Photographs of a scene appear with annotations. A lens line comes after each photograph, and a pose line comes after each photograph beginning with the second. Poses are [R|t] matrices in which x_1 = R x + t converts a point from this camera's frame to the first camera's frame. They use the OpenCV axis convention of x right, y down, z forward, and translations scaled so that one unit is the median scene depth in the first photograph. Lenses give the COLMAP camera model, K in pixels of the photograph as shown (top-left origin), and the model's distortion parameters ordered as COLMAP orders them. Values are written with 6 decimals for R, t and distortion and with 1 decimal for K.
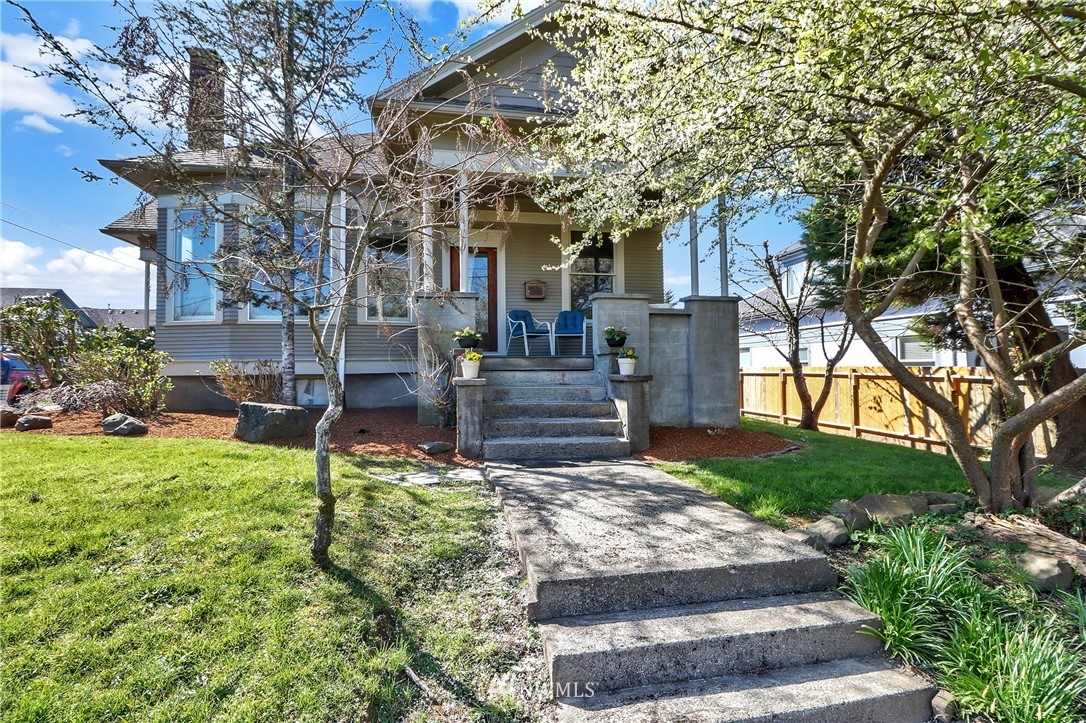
lens RADIAL K [[501.2, 0, 545.9], [0, 501.2, 339.4], [0, 0, 1]] dist [0.000029, 0.000003]
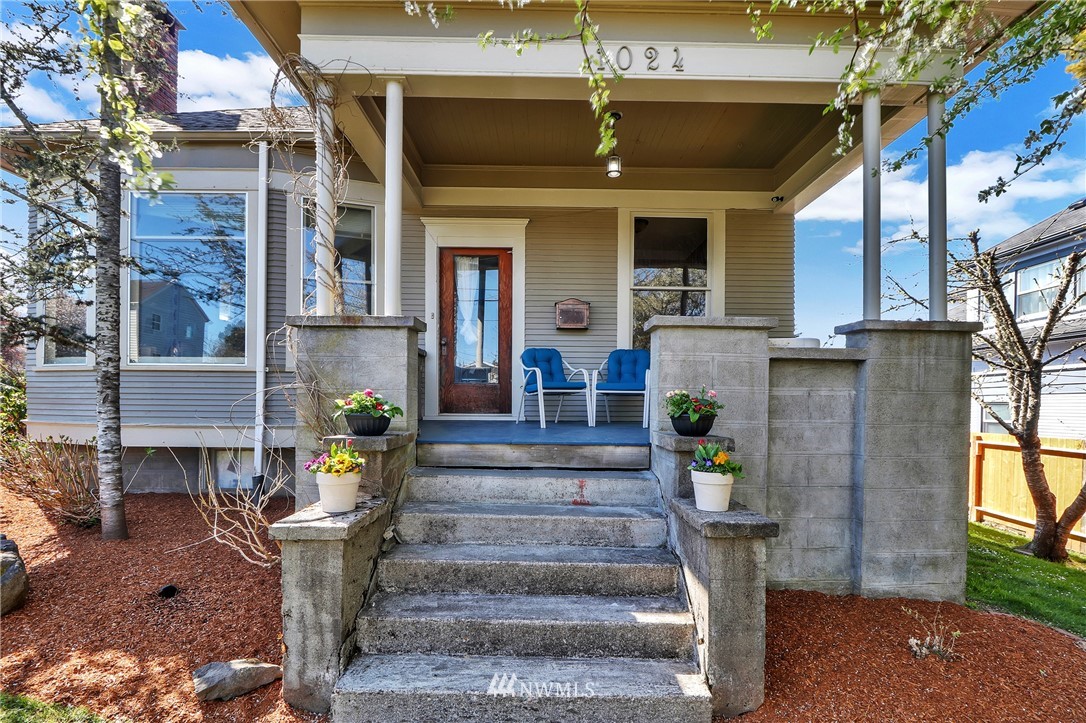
lens RADIAL K [[526.9, 0, 546.6], [0, 526.9, 390.4], [0, 0, 1]] dist [-0.001699, -0.012926]
pose [[0.982722, 0.016513, -0.184352, 0.073106], [-0.010459, 0.999375, 0.033762, -0.029470], [0.184794, -0.031251, 0.982280, 0.379860]]
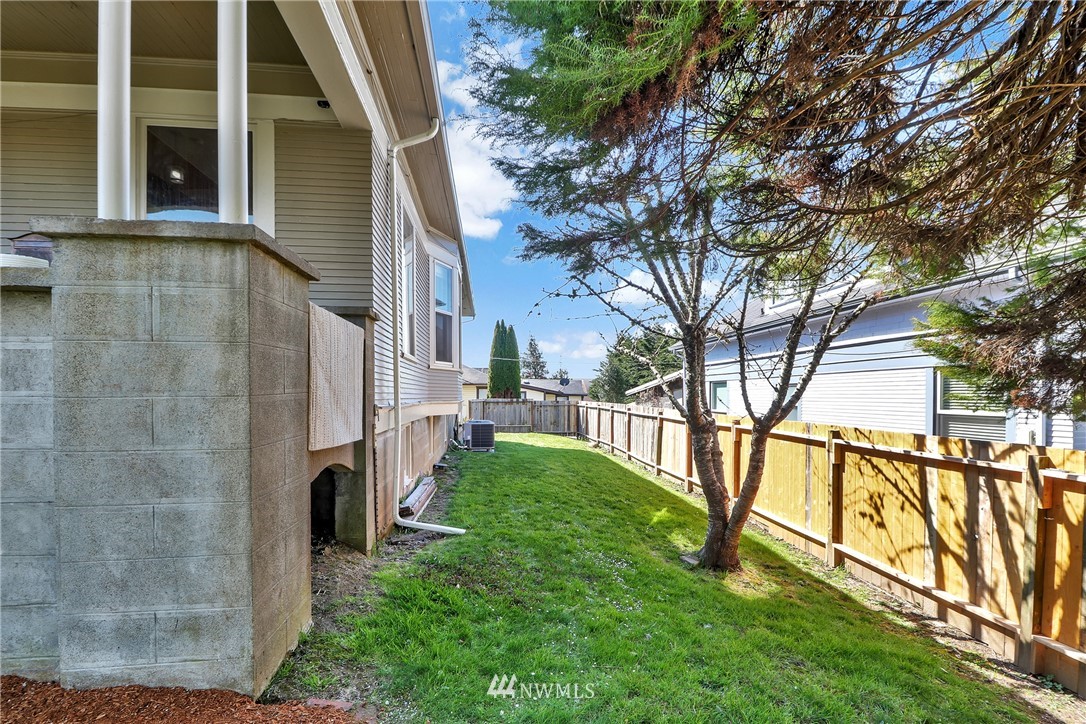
lens RADIAL K [[526.9, 0, 546.6], [0, 526.9, 390.9], [0, 0, 1]] dist [-0.001699, -0.012926]
pose [[0.996977, 0.010427, -0.076995, 0.486982], [-0.006611, 0.998745, 0.049651, -0.007985], [0.077416, -0.048991, 0.995794, 0.609417]]
